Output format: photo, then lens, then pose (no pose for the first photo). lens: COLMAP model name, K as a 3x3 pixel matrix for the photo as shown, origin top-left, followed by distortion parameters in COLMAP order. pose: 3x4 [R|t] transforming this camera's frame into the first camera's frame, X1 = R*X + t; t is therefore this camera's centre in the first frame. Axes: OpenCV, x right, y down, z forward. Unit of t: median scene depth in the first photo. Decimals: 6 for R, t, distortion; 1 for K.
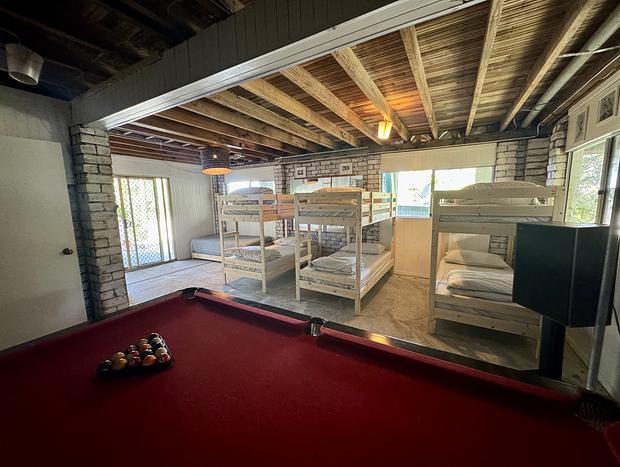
lens RADIAL K [[248.4, 0, 309.5], [0, 248.4, 233.7], [0, 0, 1]] dist [-0.001553, -0.000453]
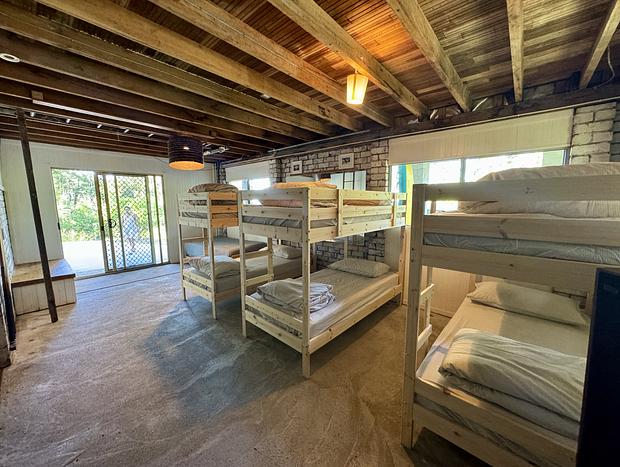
lens RADIAL K [[248.4, 0, 309.7], [0, 248.4, 233.3], [0, 0, 1]] dist [-0.001553, -0.000453]
pose [[0.980524, 0.039150, -0.192456, 0.255820], [-0.040361, 0.999182, -0.002375, -0.040654], [0.192206, 0.010097, 0.981303, 0.292863]]
